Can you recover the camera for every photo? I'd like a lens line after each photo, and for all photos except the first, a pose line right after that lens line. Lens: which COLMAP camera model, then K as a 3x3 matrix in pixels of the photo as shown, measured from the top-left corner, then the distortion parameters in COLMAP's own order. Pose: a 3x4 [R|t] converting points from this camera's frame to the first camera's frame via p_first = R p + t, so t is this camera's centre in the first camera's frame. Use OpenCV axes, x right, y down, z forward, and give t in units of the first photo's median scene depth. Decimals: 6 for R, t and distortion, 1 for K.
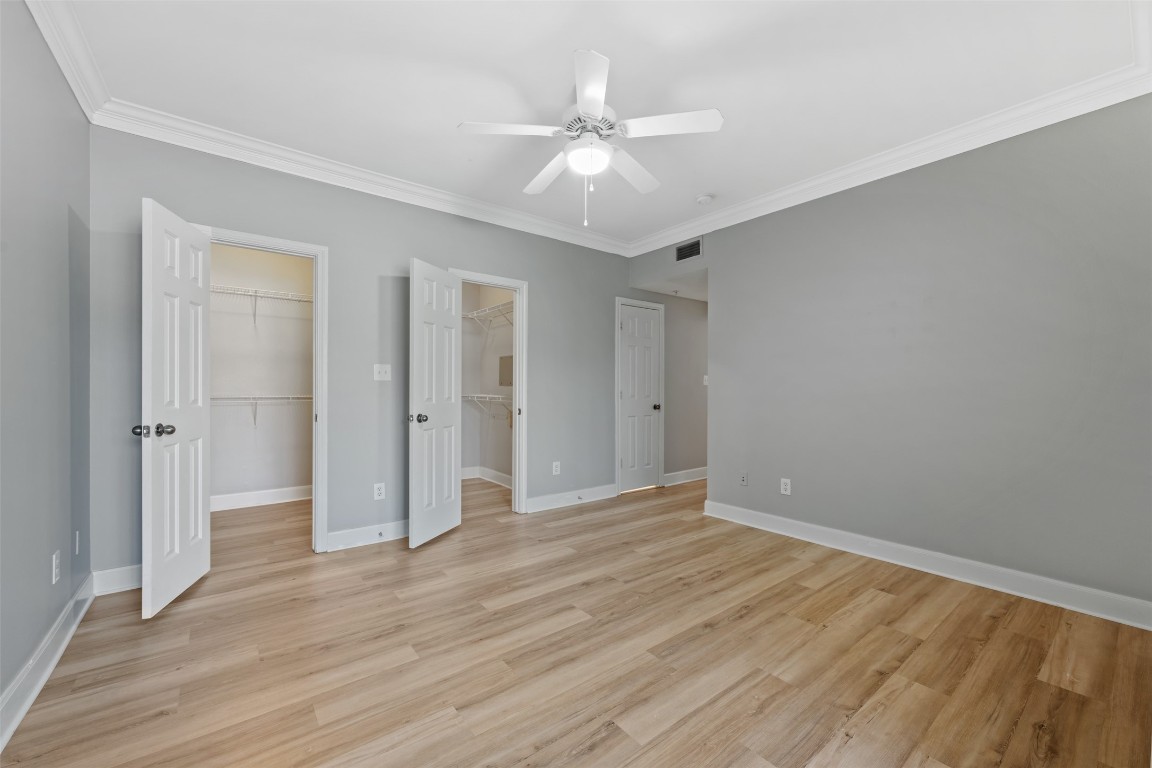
lens RADIAL K [[458.6, 0, 577.9], [0, 458.6, 385.9], [0, 0, 1]] dist [-0.000099, -0.000066]
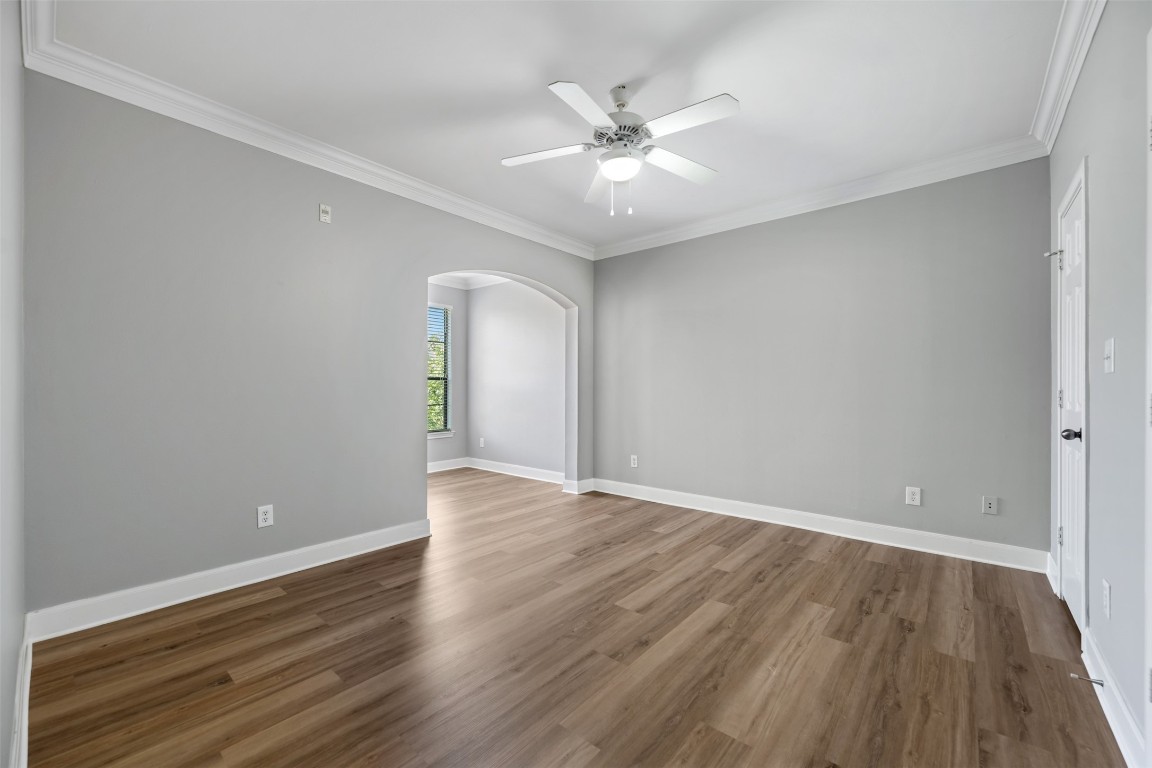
lens RADIAL K [[458.6, 0, 577.9], [0, 458.6, 385.9], [0, 0, 1]] dist [-0.000099, -0.000066]
pose [[-0.979687, -0.005399, -0.200460, 0.328604], [-0.003450, 0.999943, -0.010068, 0.011639], [0.200503, -0.009172, -0.979650, 2.023383]]
